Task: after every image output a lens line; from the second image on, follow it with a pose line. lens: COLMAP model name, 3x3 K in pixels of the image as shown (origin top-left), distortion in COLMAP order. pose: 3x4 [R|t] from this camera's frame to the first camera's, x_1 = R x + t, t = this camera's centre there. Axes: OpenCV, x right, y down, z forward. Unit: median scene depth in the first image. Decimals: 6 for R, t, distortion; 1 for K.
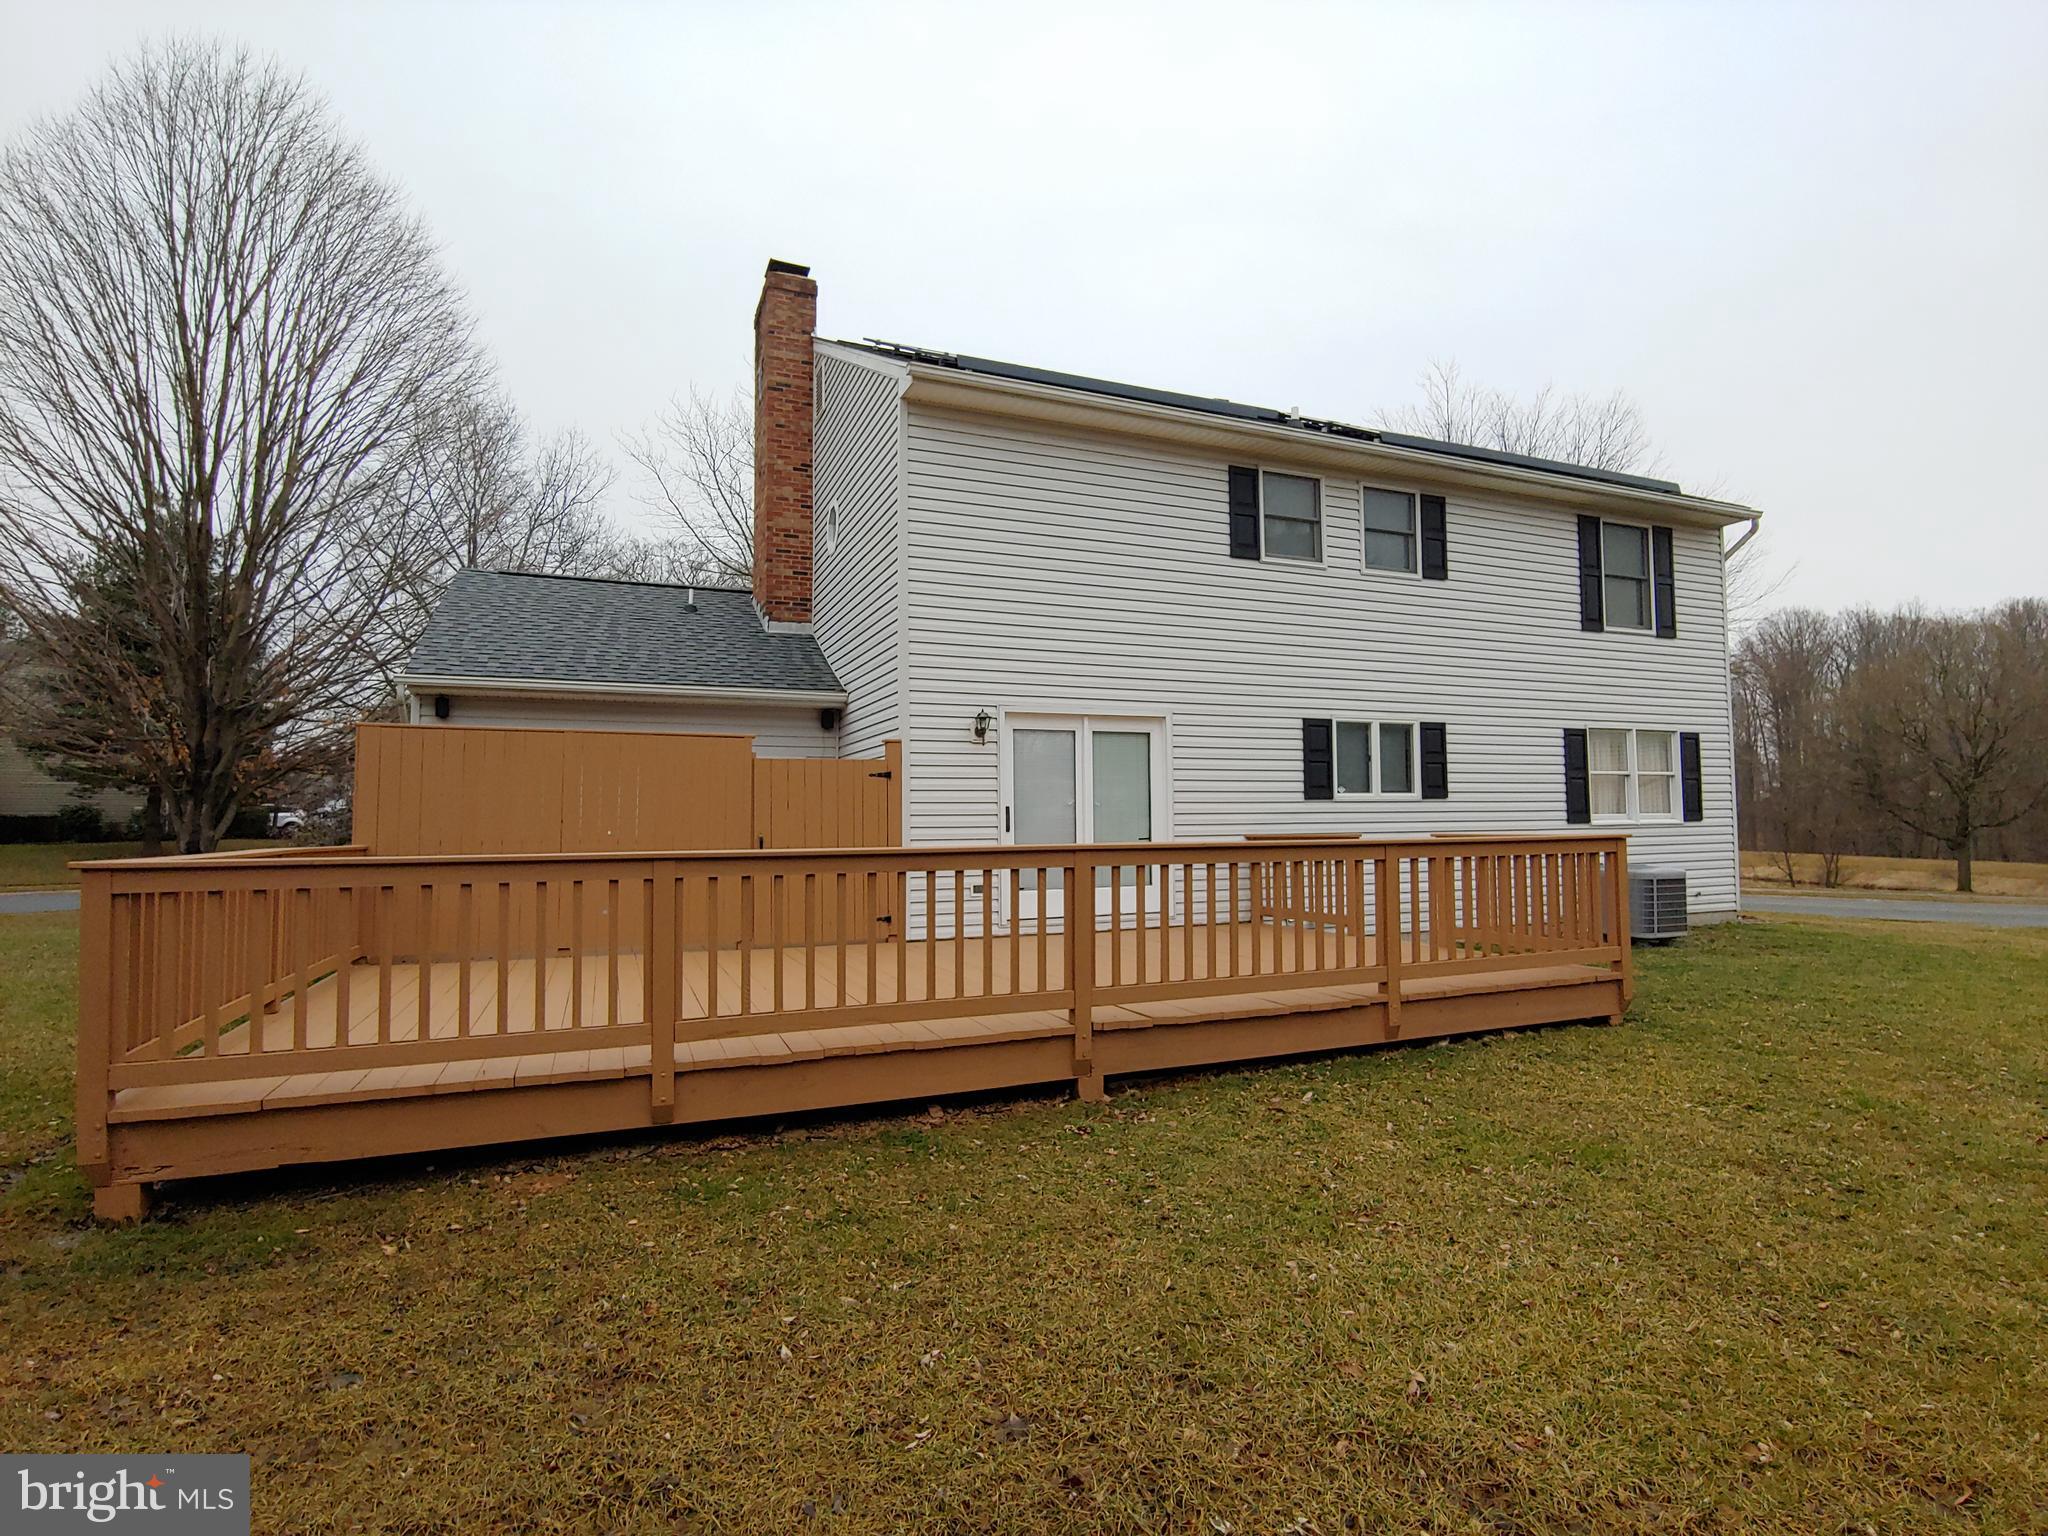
lens RADIAL K [[1027.2, 0, 1029.7], [0, 1027.2, 770.4], [0, 0, 1]] dist [-0.019407, 0.003692]
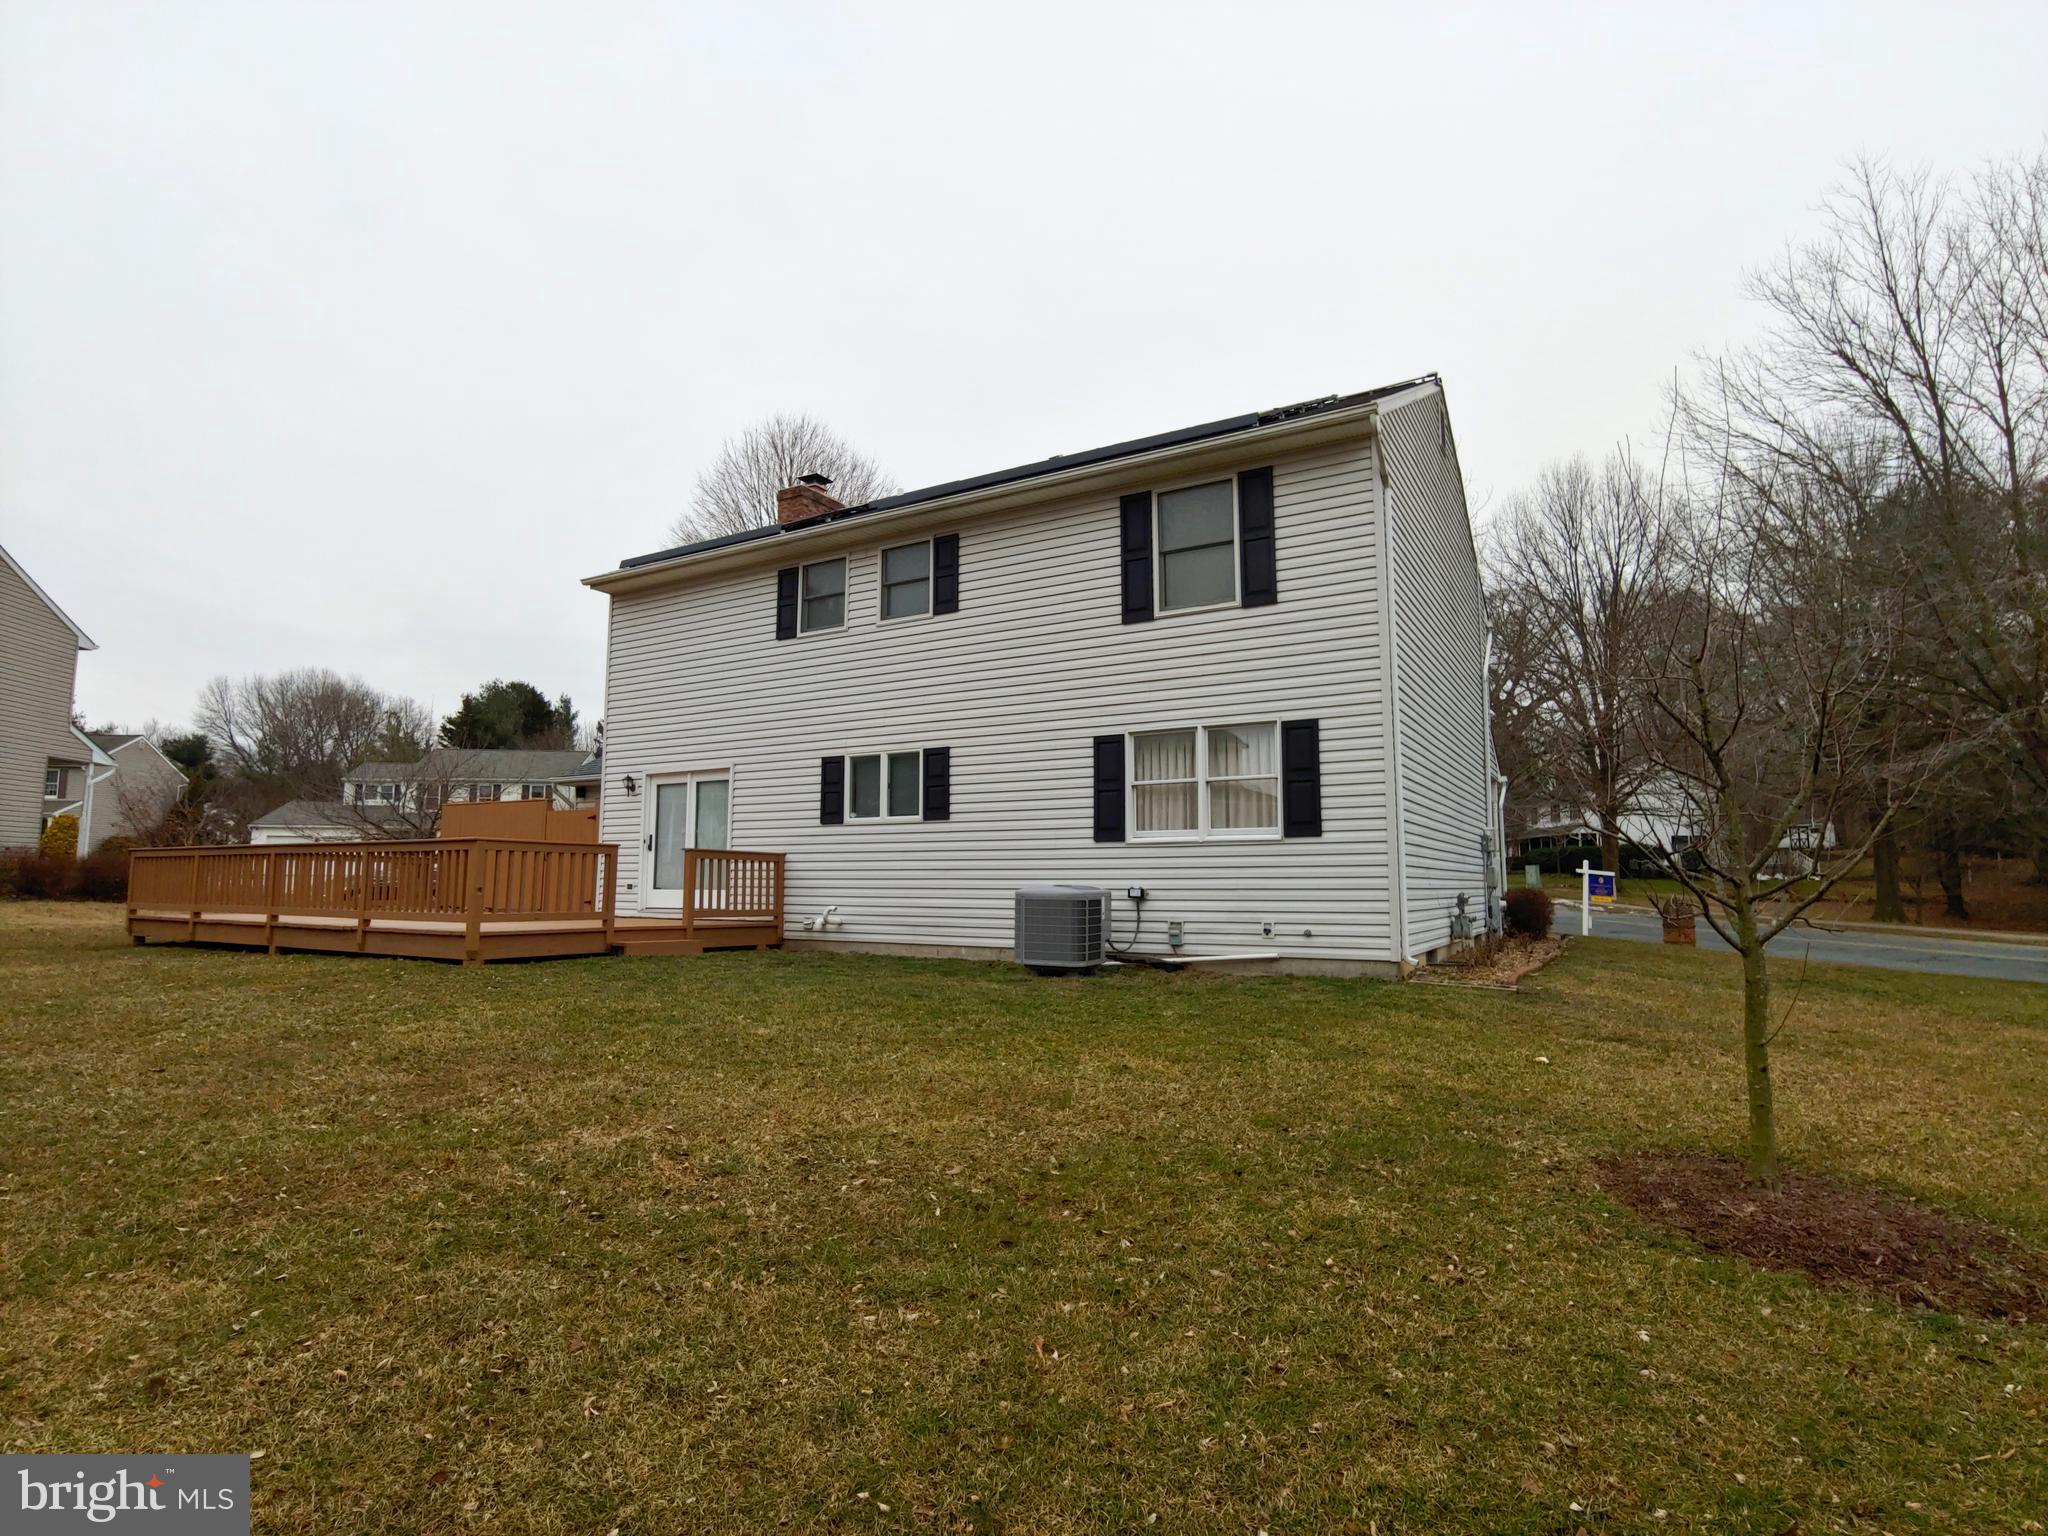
lens RADIAL K [[1027.2, 0, 1028.9], [0, 1027.2, 770.7], [0, 0, 1]] dist [-0.019407, 0.003692]
pose [[0.607309, -0.077201, -0.790706, 1.321435], [0.030927, 0.996810, -0.073570, 0.059278], [0.793864, 0.020225, 0.607759, 0.437149]]
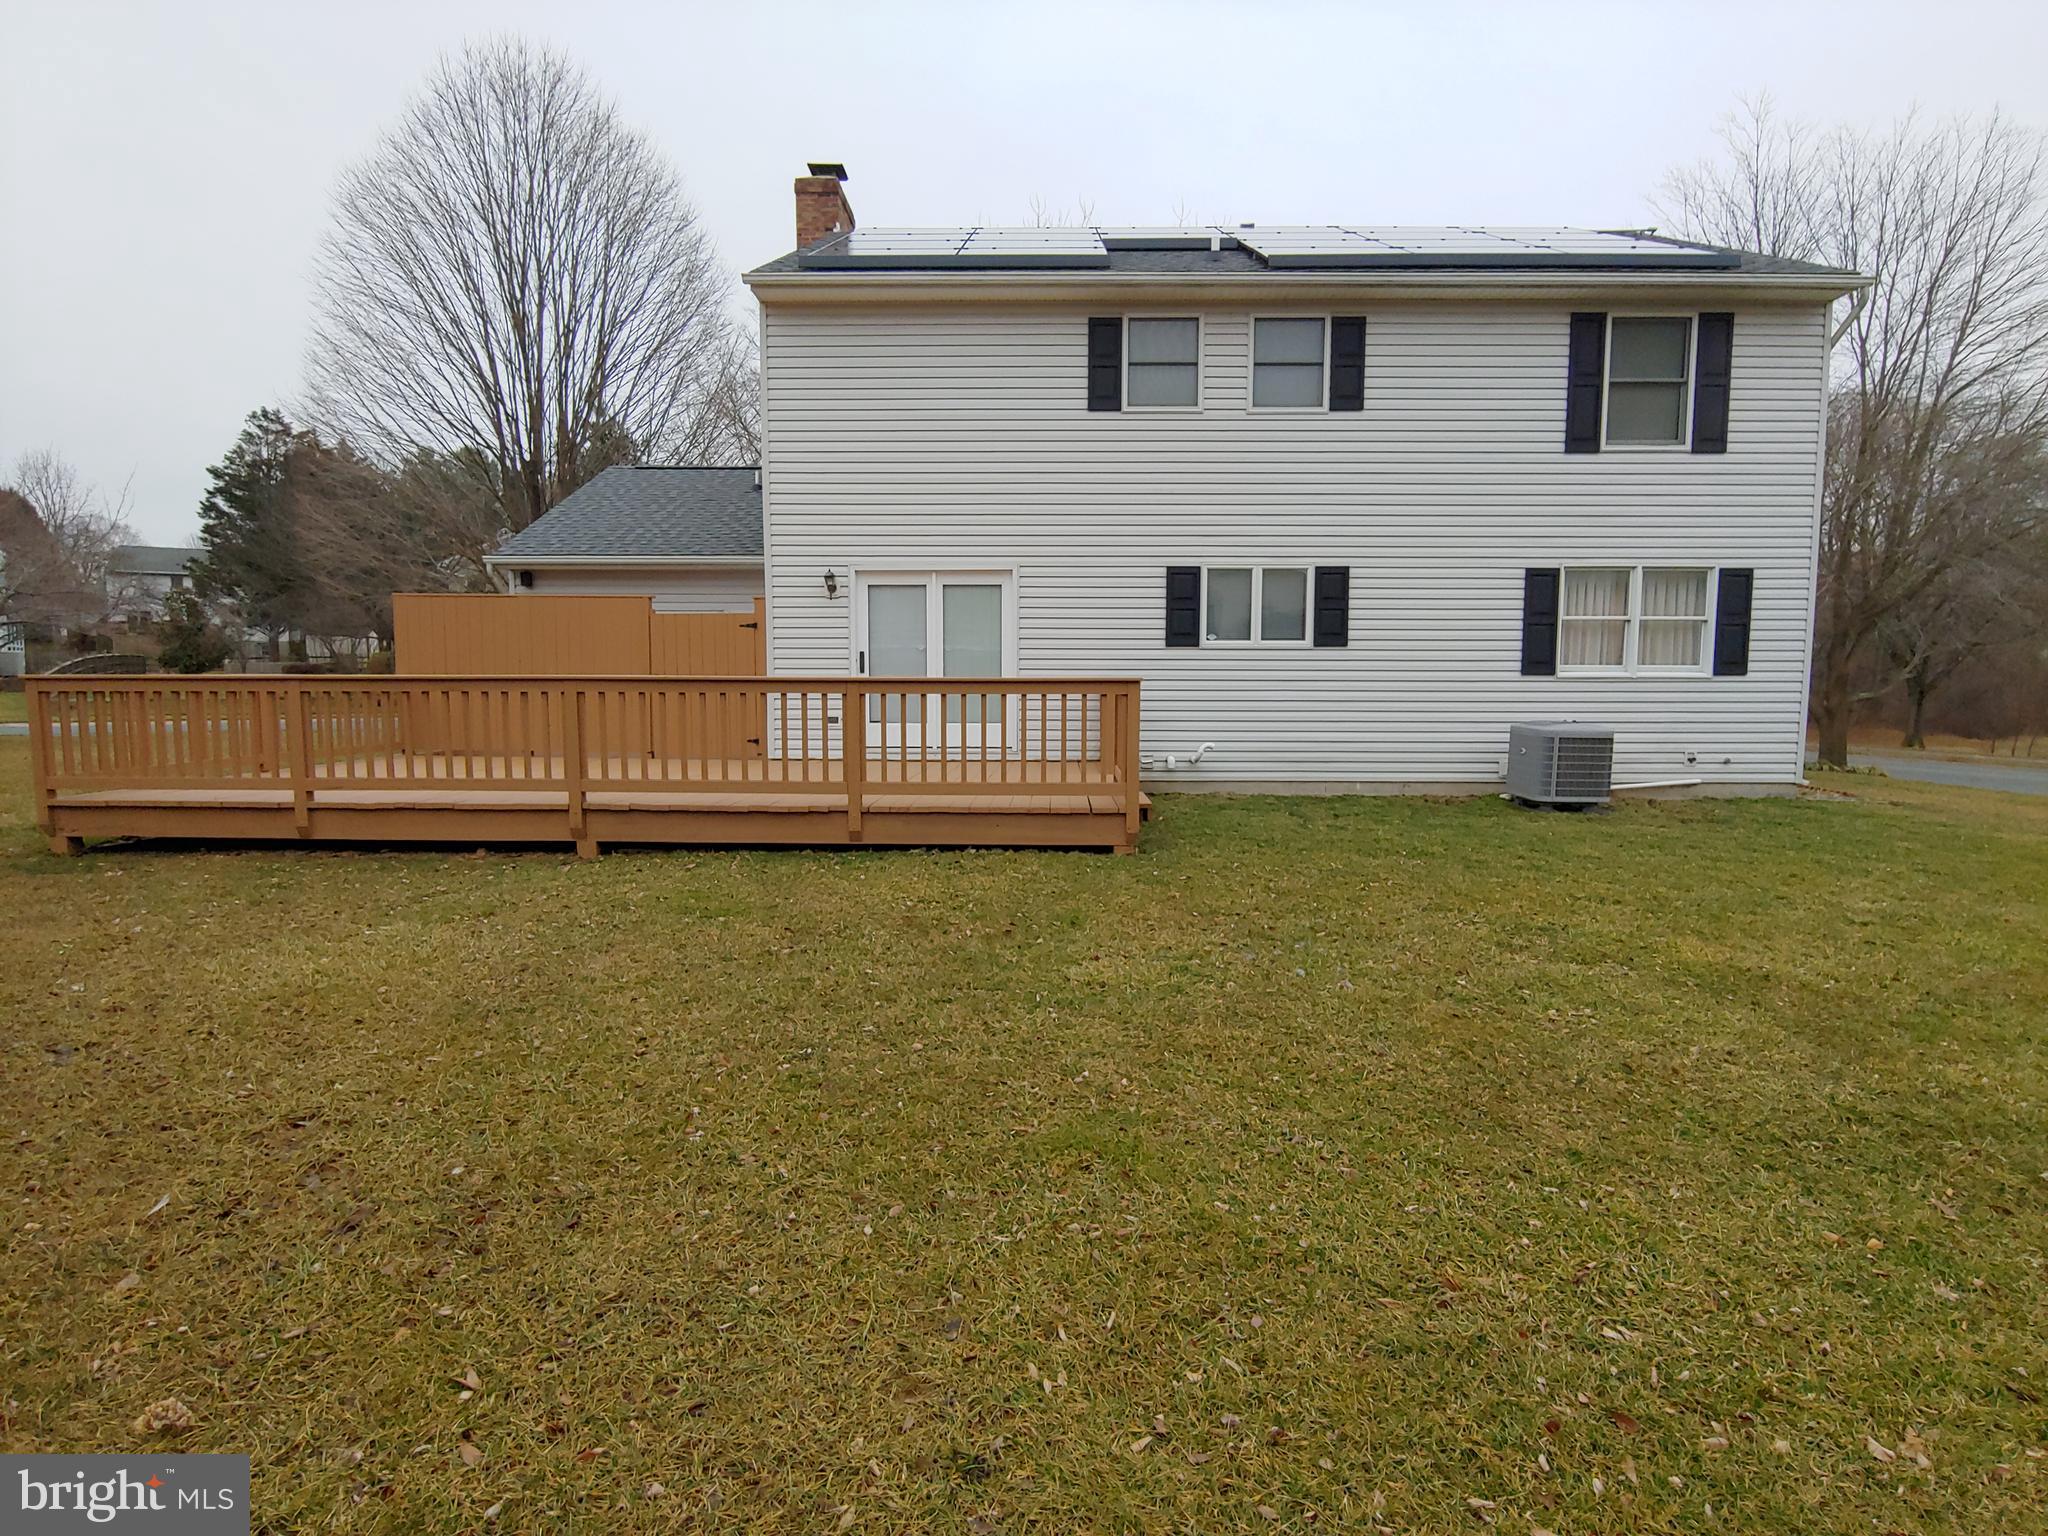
lens RADIAL K [[1027.2, 0, 1027.1], [0, 1027.2, 768.8], [0, 0, 1]] dist [-0.019407, 0.003692]
pose [[0.915175, 0.048503, -0.400128, 0.535441], [0.008505, 0.990188, 0.139481, 0.004579], [0.402967, -0.131052, 0.905783, -0.006919]]
